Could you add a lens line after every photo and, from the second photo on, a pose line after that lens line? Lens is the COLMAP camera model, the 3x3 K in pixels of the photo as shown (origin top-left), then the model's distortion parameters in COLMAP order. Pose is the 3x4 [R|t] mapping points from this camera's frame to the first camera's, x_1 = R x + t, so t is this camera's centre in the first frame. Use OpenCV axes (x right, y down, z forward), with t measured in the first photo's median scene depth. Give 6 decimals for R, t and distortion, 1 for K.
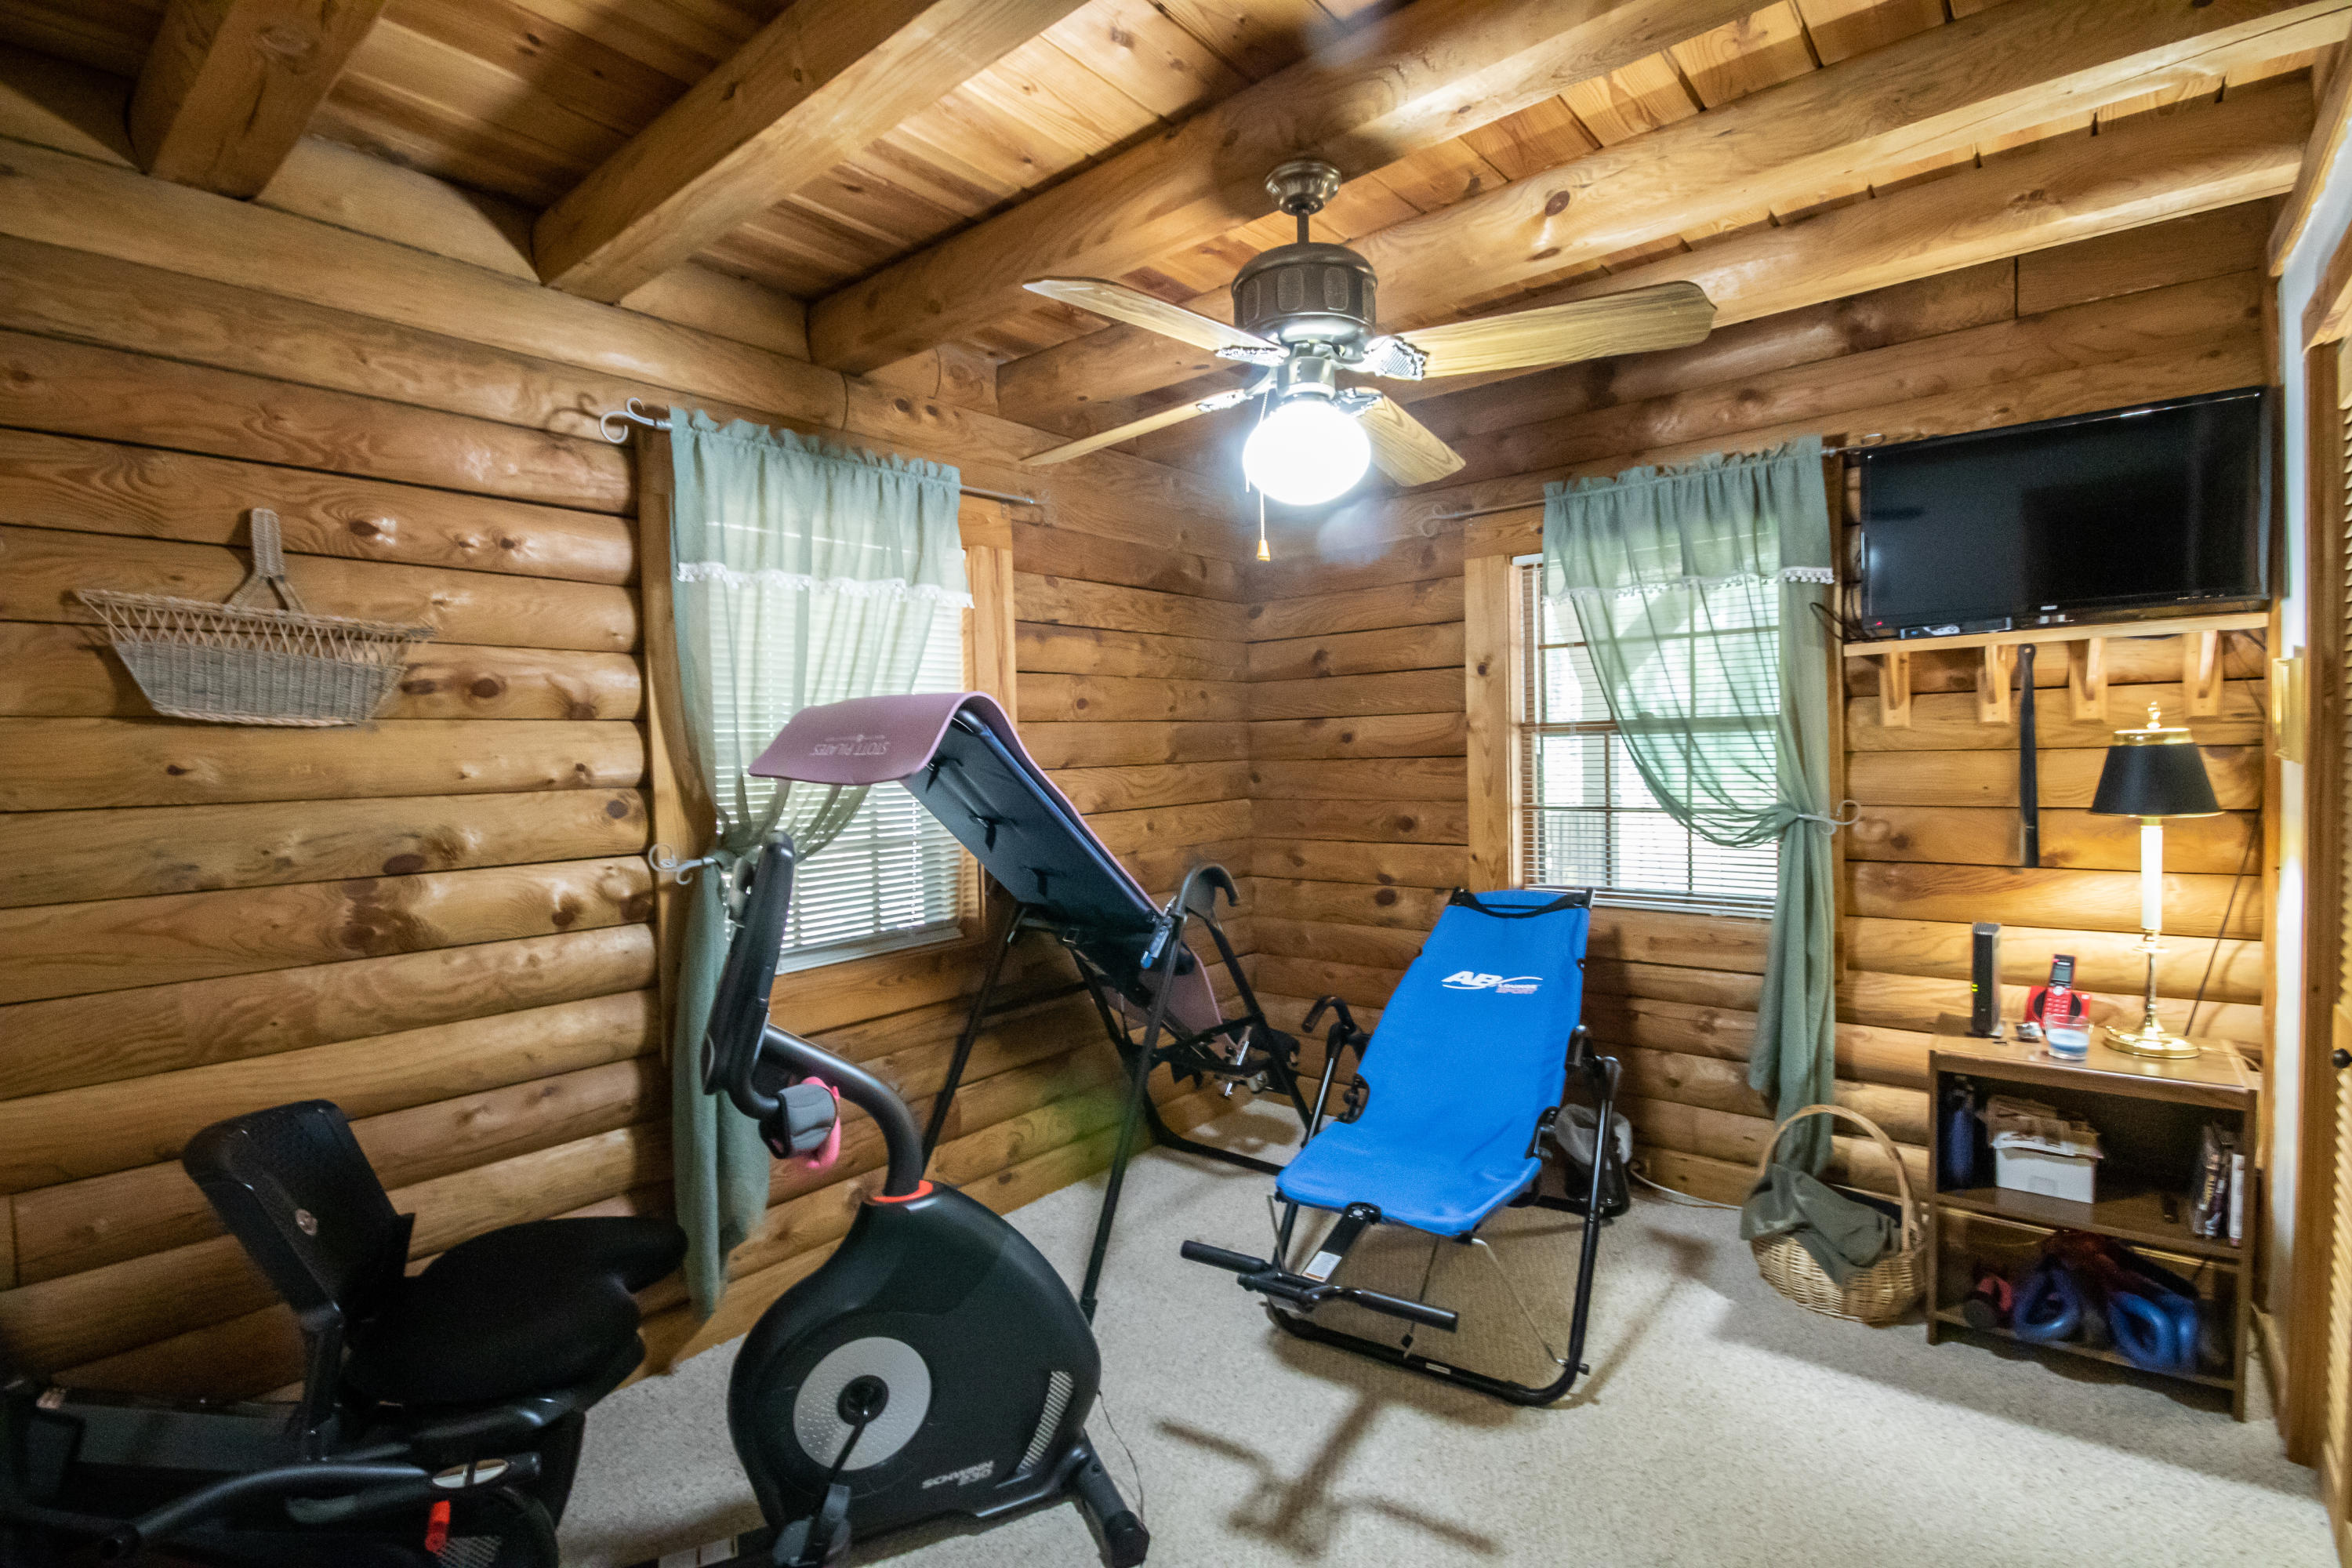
lens RADIAL K [[1079.6, 0, 1181.2], [0, 1079.6, 778.1], [0, 0, 1]] dist [-0.000595, -0.004349]
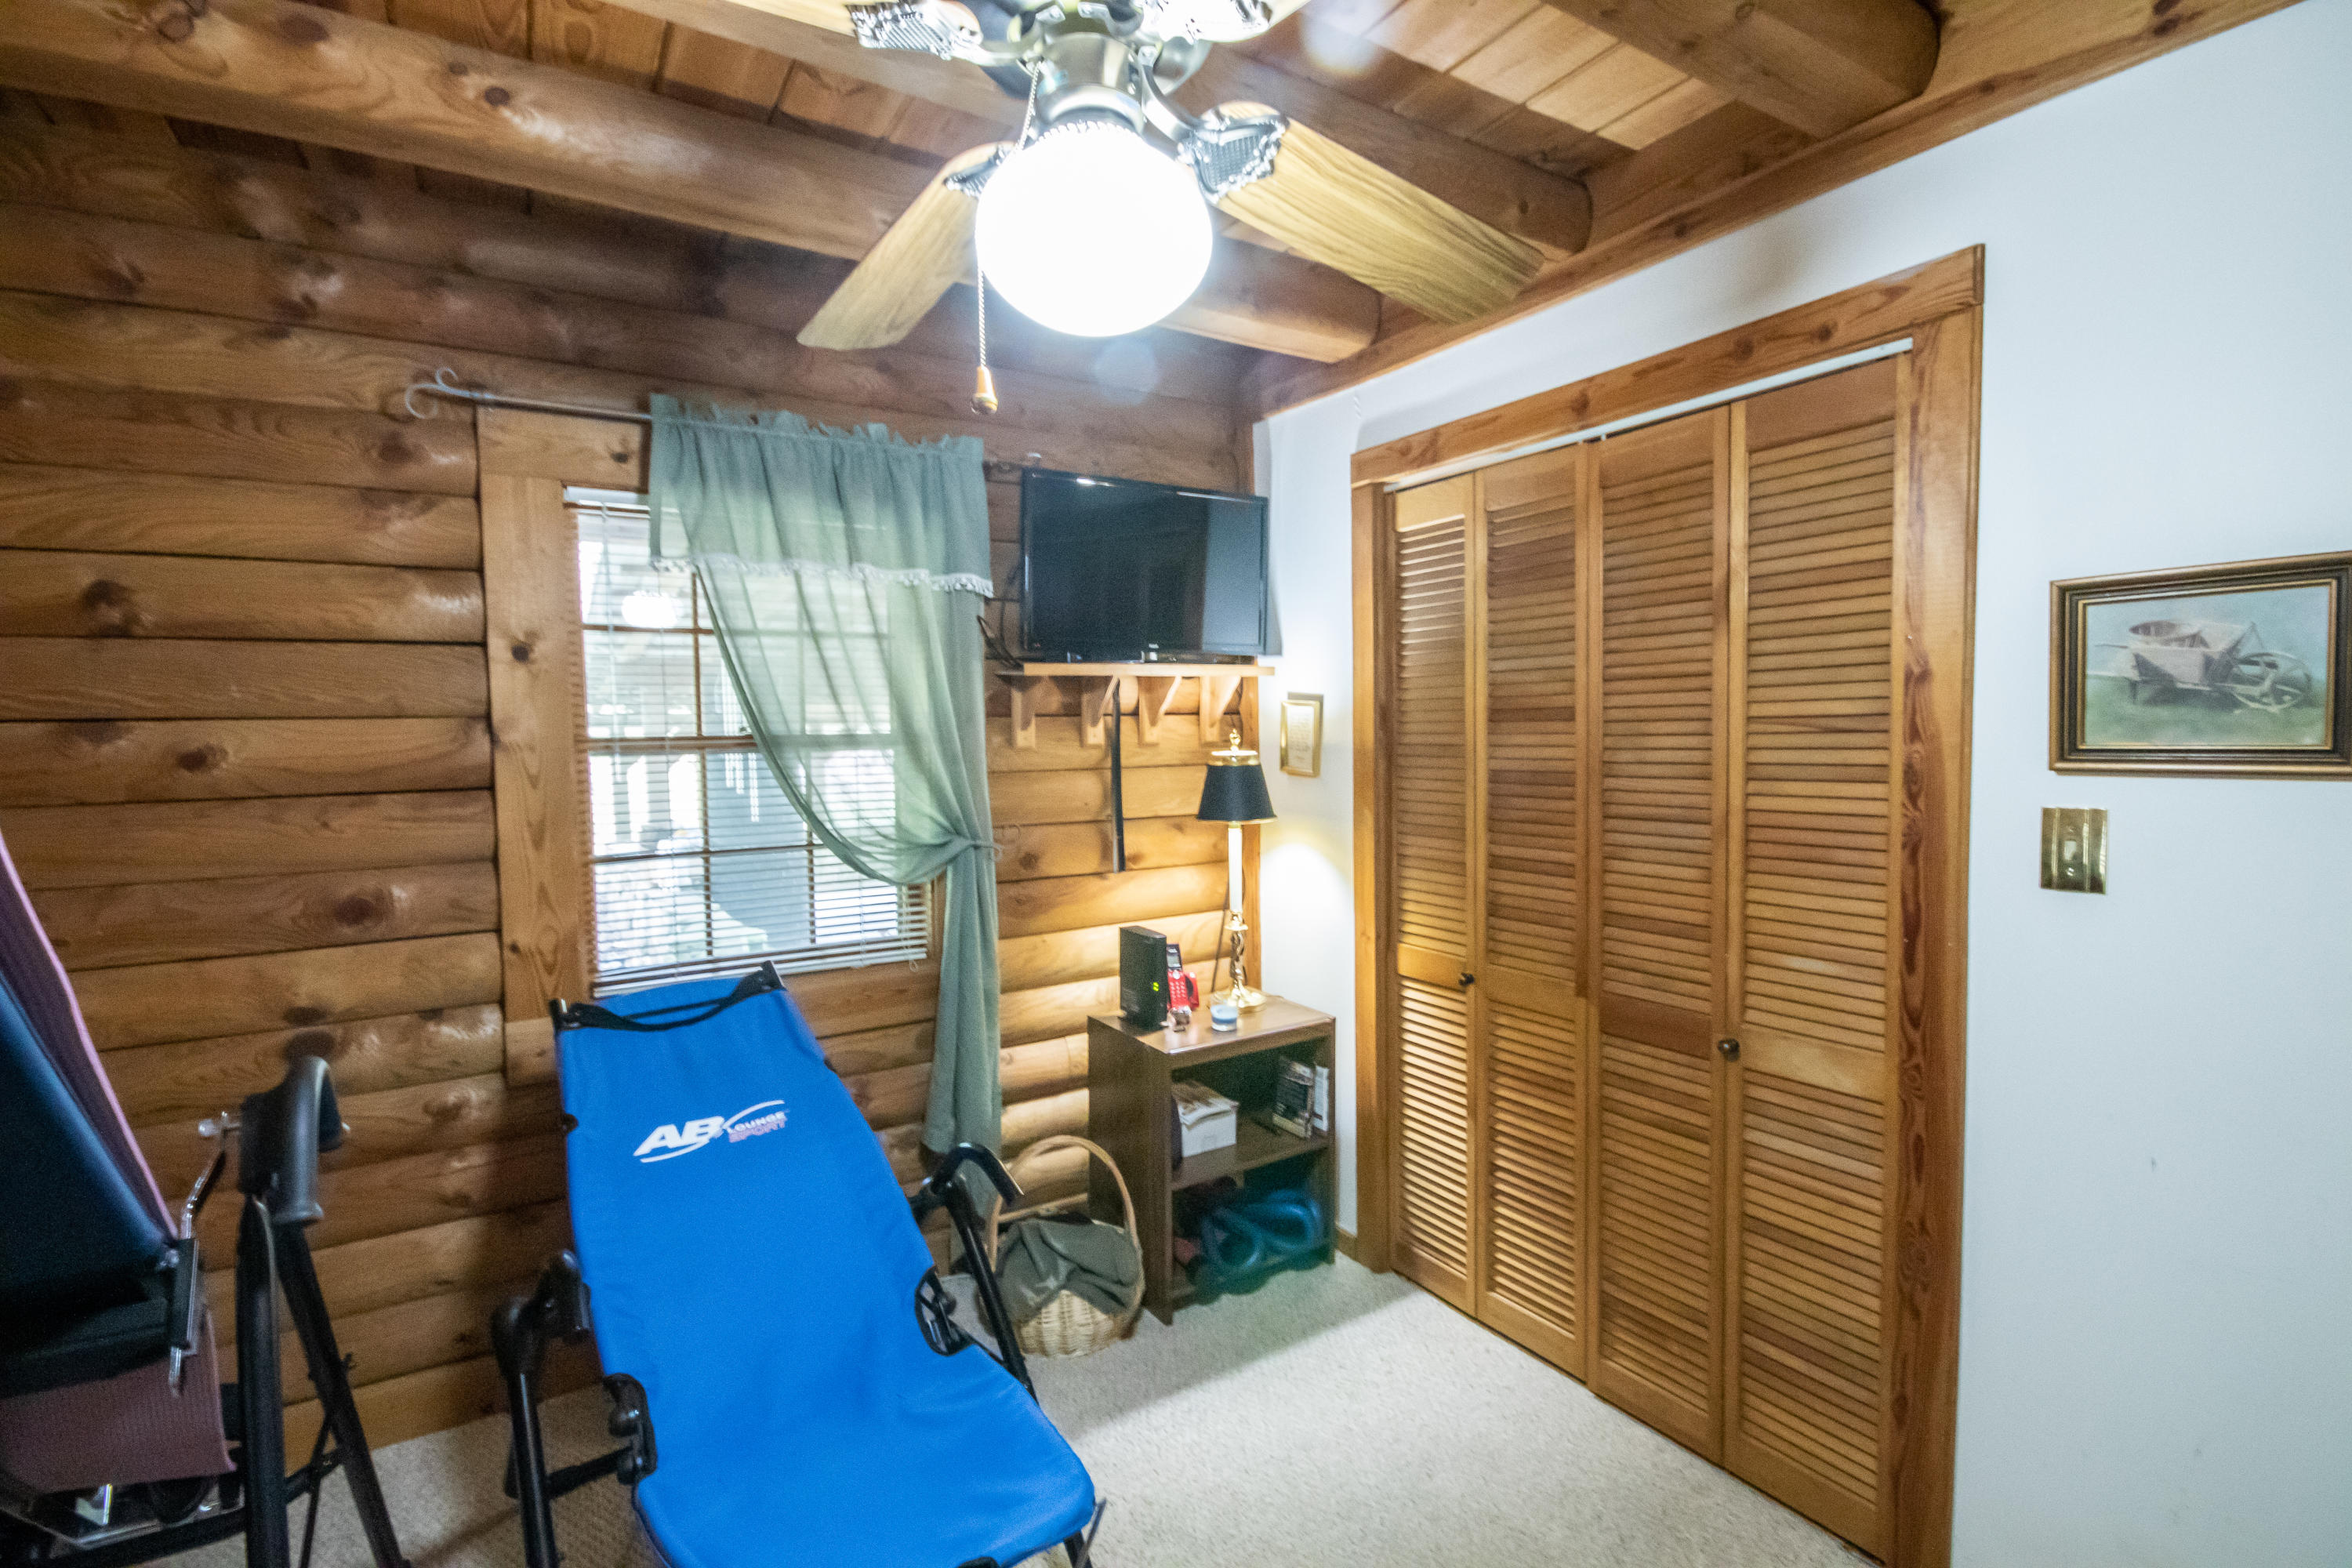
lens RADIAL K [[1079.6, 0, 1181.0], [0, 1079.6, 789.5], [0, 0, 1]] dist [-0.000595, -0.004349]
pose [[0.317185, -0.032658, 0.947801, -0.253672], [0.032742, 0.999188, 0.023471, -0.027266], [-0.947798, 0.023588, 0.317997, 0.534431]]
